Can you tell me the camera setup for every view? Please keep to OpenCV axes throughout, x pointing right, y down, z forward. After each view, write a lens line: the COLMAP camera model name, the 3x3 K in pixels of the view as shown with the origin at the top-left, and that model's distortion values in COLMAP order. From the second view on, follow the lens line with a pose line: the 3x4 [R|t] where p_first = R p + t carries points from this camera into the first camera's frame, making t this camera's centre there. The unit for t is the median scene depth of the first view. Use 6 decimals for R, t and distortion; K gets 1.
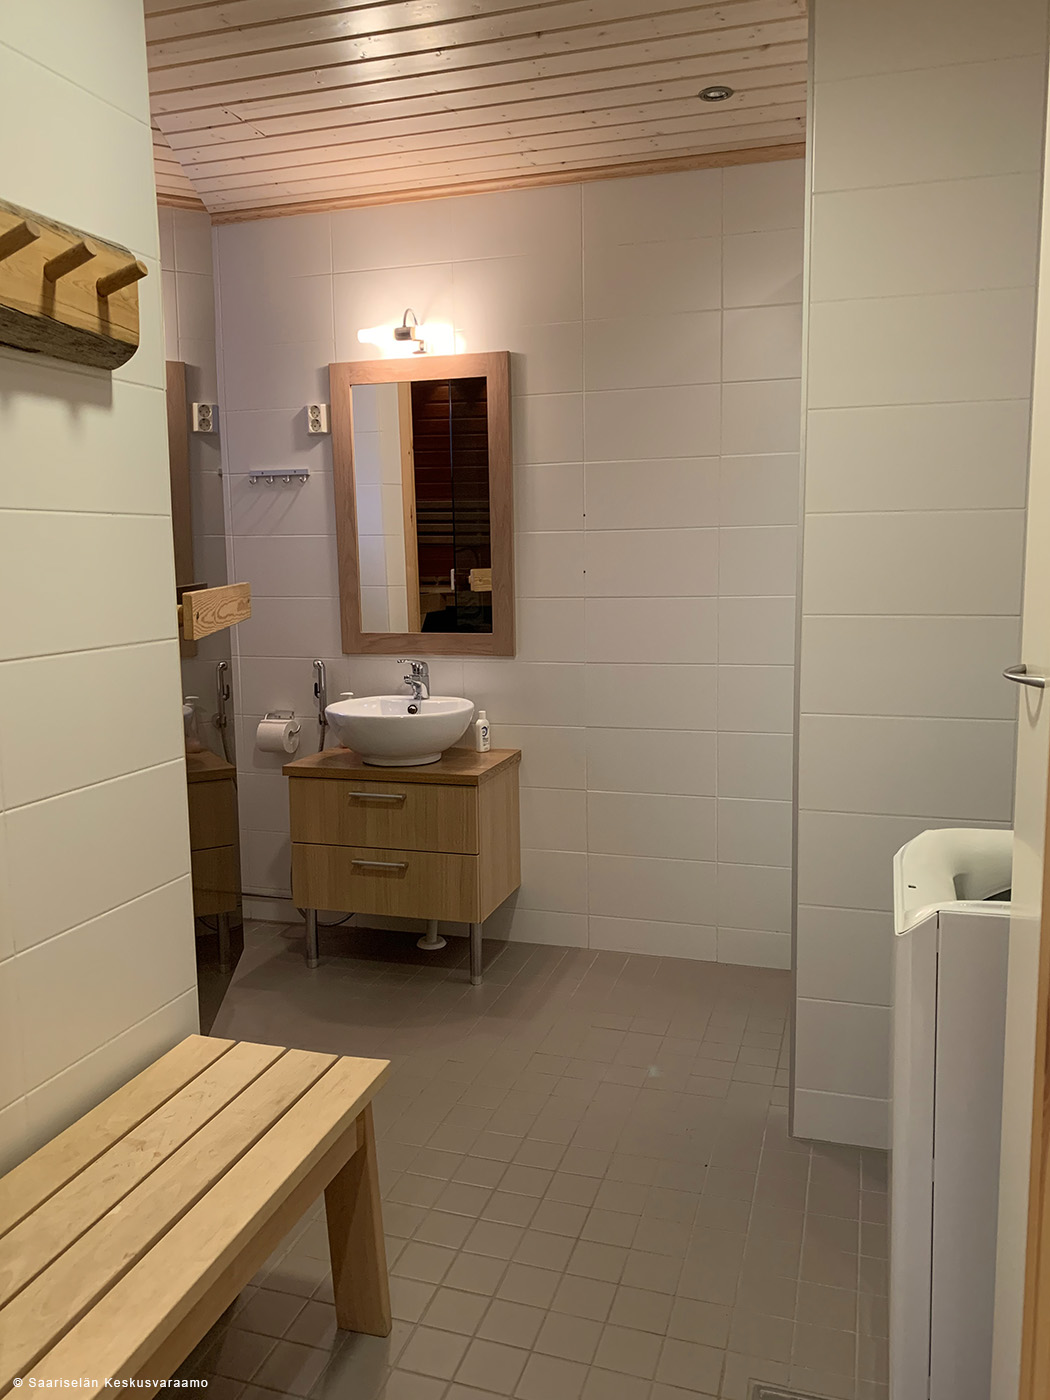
lens RADIAL K [[1076.8, 0, 525.0], [0, 1076.8, 700.0], [0, 0, 1]] dist [-0.002843, -0.091675]
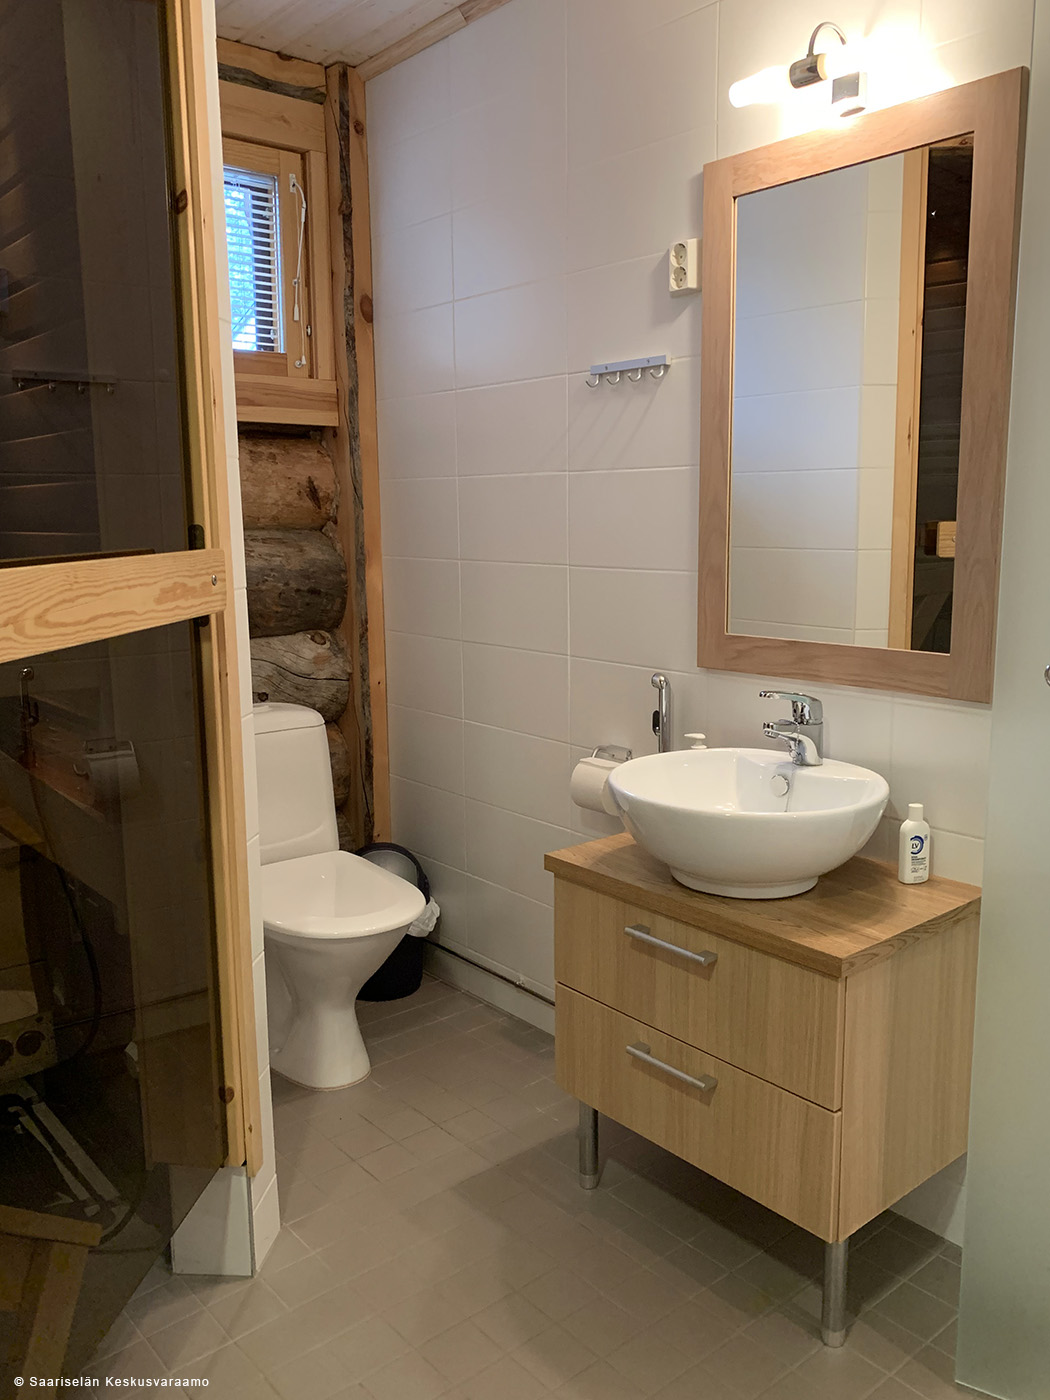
lens RADIAL K [[1112.3, 0, 528.7], [0, 1112.3, 686.0], [0, 0, 1]] dist [0.006841, -0.042016]
pose [[0.843614, 0.086500, -0.529937, 0.080168], [-0.074136, 0.996250, 0.044597, -0.055399], [0.531808, 0.001665, 0.846863, 0.454564]]
